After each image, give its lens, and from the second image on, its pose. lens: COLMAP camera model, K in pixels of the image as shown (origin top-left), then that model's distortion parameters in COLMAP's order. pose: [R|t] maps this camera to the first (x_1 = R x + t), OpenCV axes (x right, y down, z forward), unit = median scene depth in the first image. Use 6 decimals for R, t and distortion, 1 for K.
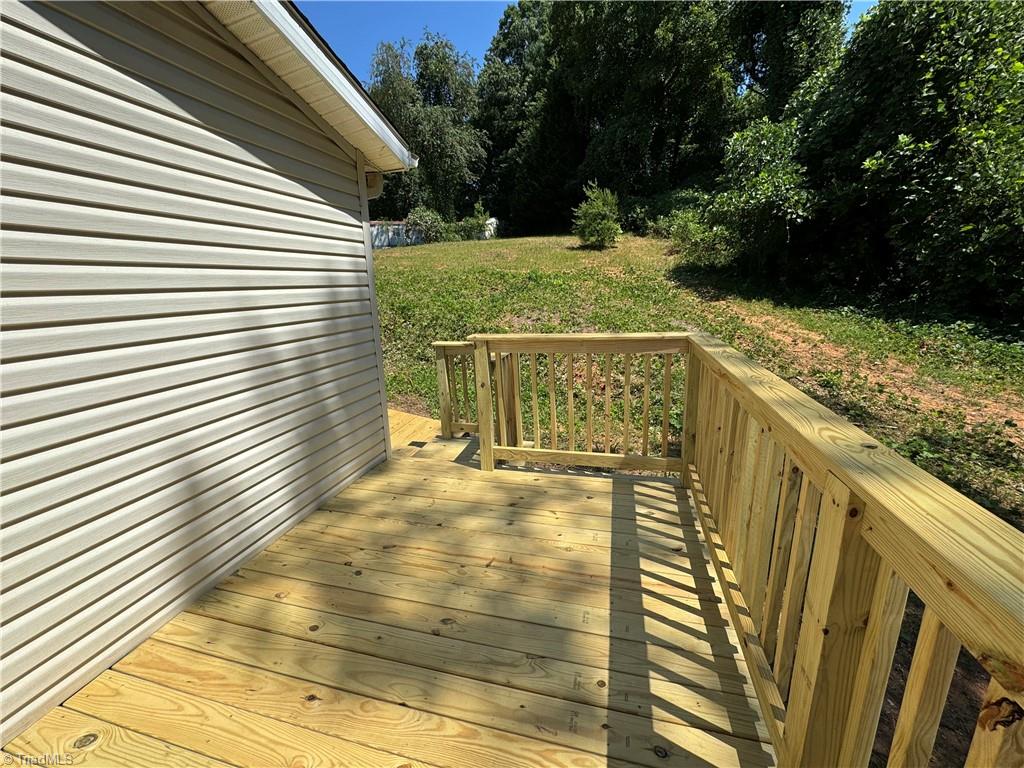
lens RADIAL K [[408.5, 0, 511.5], [0, 408.5, 383.5], [0, 0, 1]] dist [-0.001736, 0.000014]
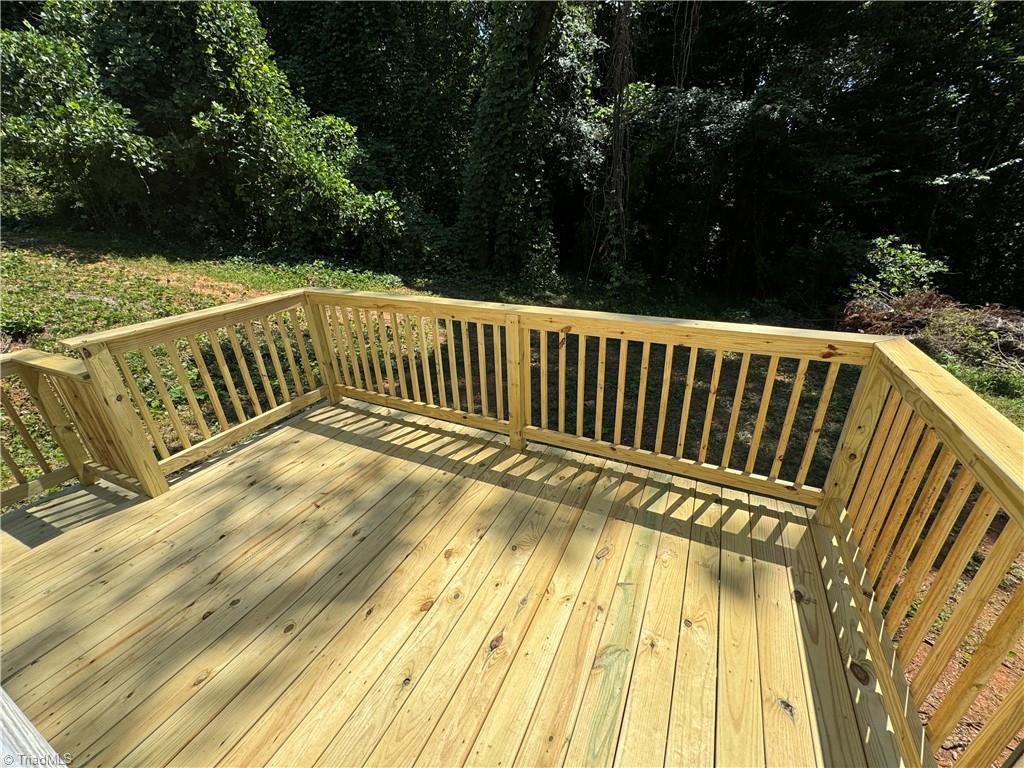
lens RADIAL K [[408.5, 0, 514.1], [0, 408.5, 382.7], [0, 0, 1]] dist [-0.001736, 0.000014]
pose [[0.195238, -0.364662, 0.910441, -0.618009], [0.256188, 0.915038, 0.311566, -0.072329], [-0.946705, 0.172415, 0.272072, 0.056658]]
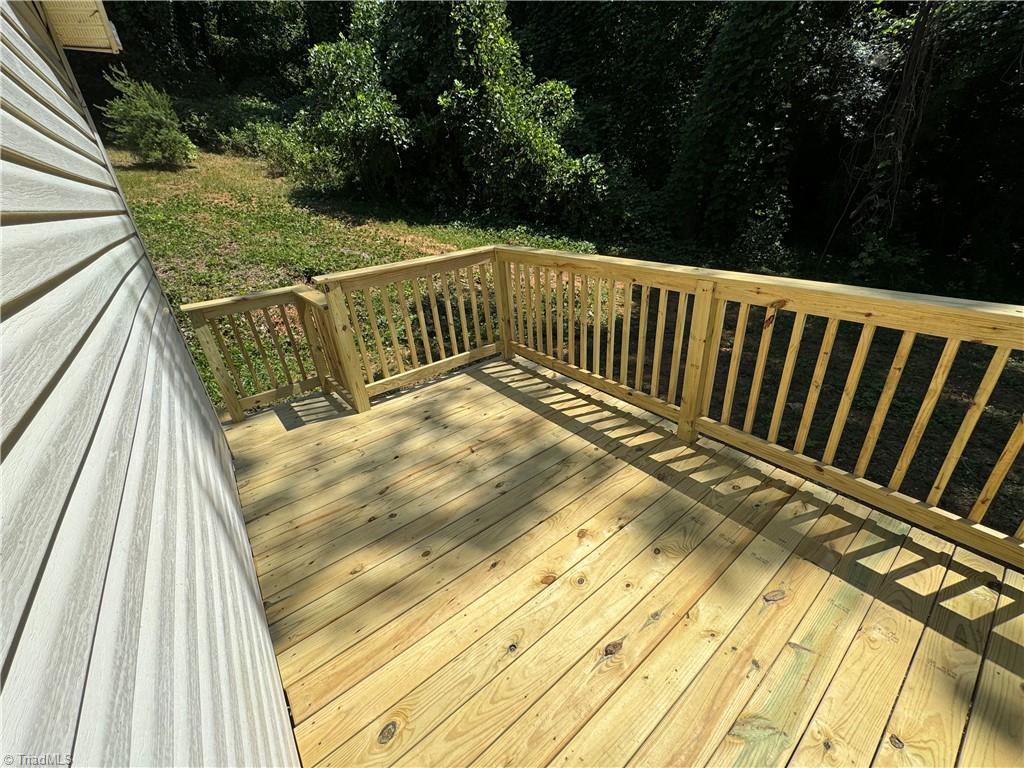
lens RADIAL K [[408.5, 0, 513.8], [0, 408.5, 383.7], [0, 0, 1]] dist [-0.001736, 0.000014]
pose [[0.607389, -0.355538, 0.710402, -0.552799], [0.234058, 0.934654, 0.267653, -0.037206], [-0.759141, 0.003706, 0.650916, 0.062840]]
